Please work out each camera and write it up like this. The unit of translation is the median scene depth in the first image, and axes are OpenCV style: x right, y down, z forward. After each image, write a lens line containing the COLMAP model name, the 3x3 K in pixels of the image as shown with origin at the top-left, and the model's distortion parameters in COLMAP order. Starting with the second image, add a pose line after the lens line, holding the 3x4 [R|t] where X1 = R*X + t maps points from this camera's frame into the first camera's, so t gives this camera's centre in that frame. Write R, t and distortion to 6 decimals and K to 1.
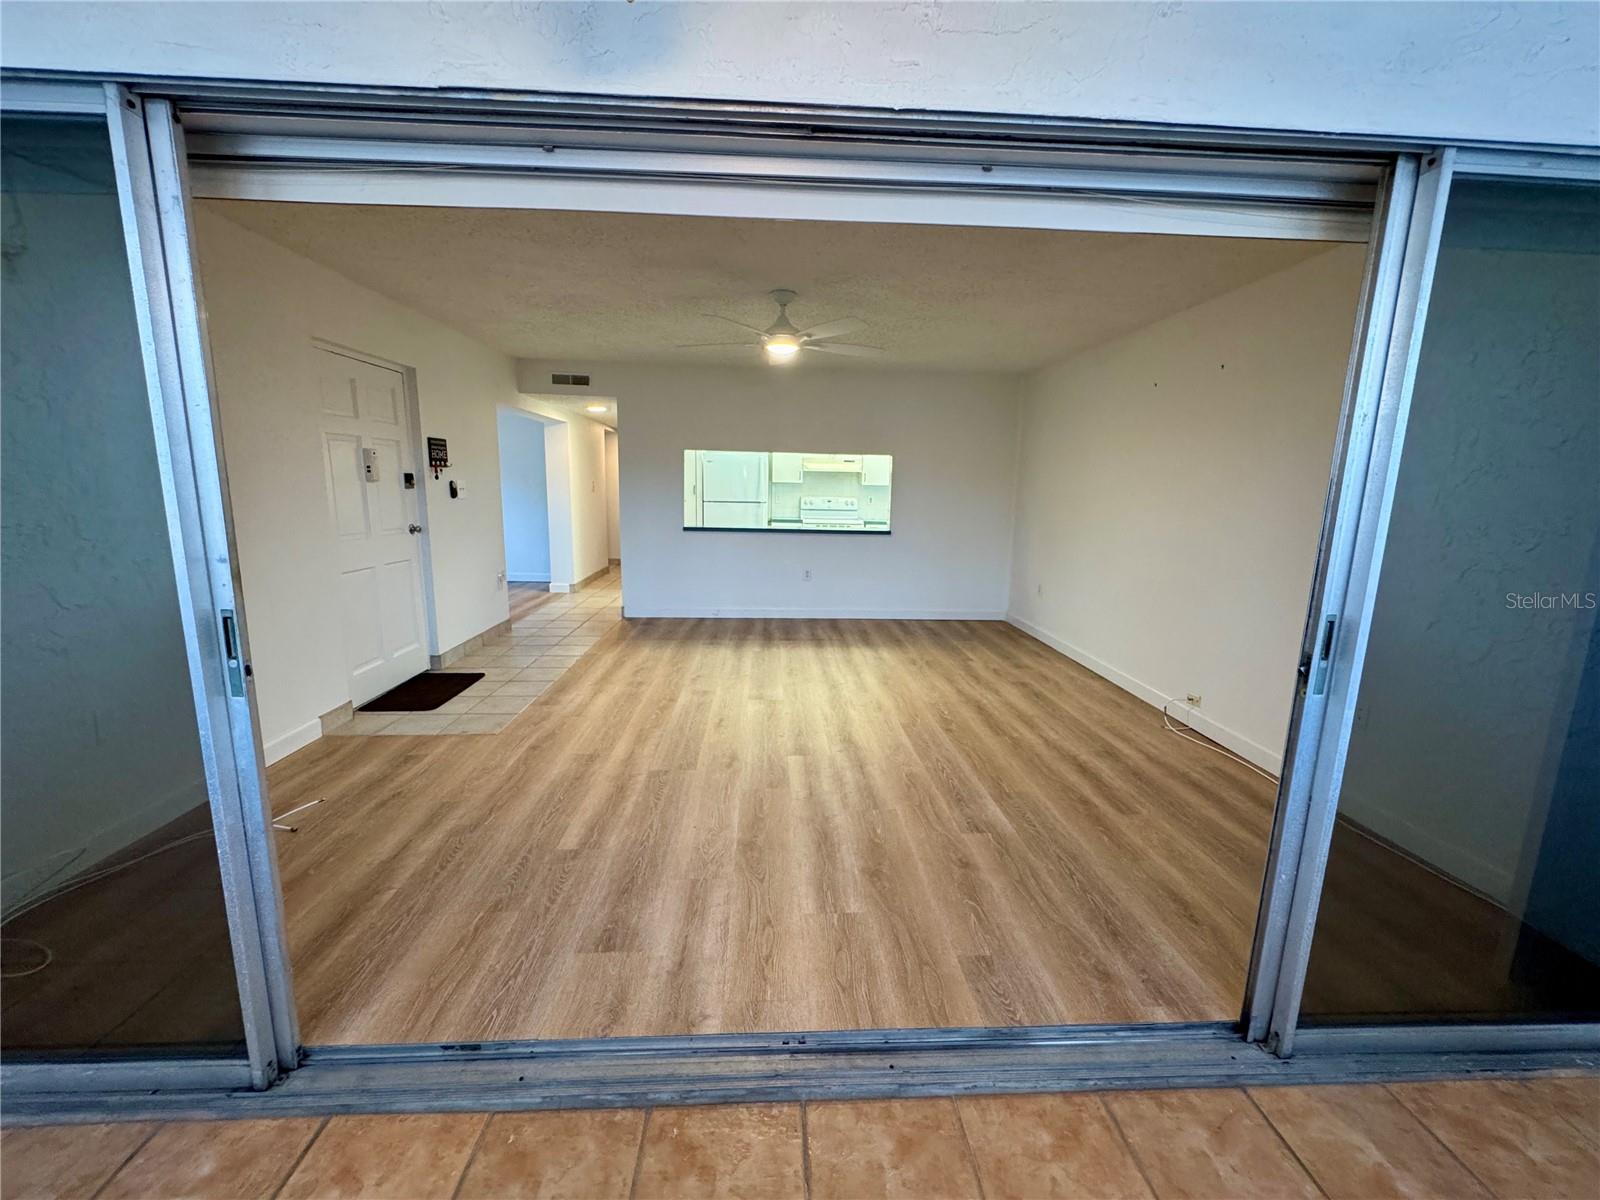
lens RADIAL K [[641.5, 0, 797.8], [0, 641.5, 602.3], [0, 0, 1]] dist [-0.005288, 0.001418]
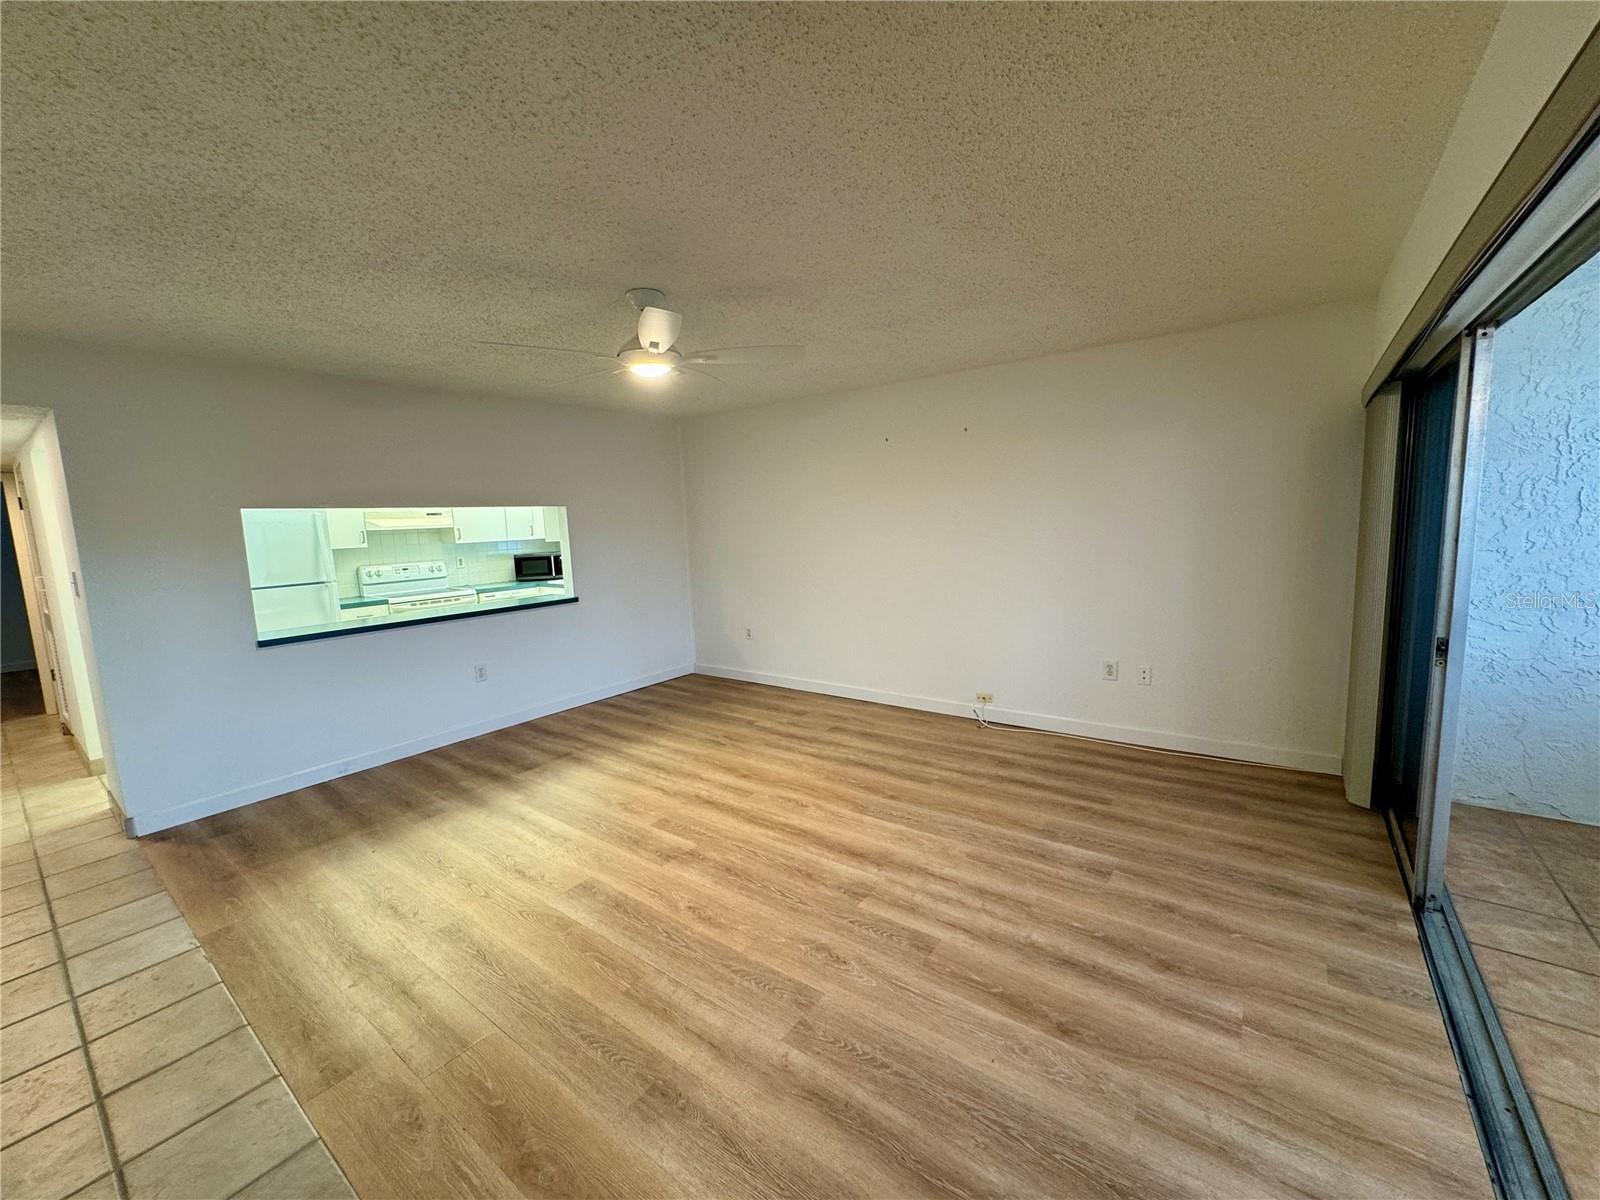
lens RADIAL K [[641.5, 0, 800.3], [0, 641.5, 598.7], [0, 0, 1]] dist [-0.005288, 0.001418]
pose [[0.639522, -0.140856, 0.755758, -0.572589], [0.189184, 0.981675, 0.022875, -0.146014], [-0.745131, 0.128348, 0.654451, 0.497370]]
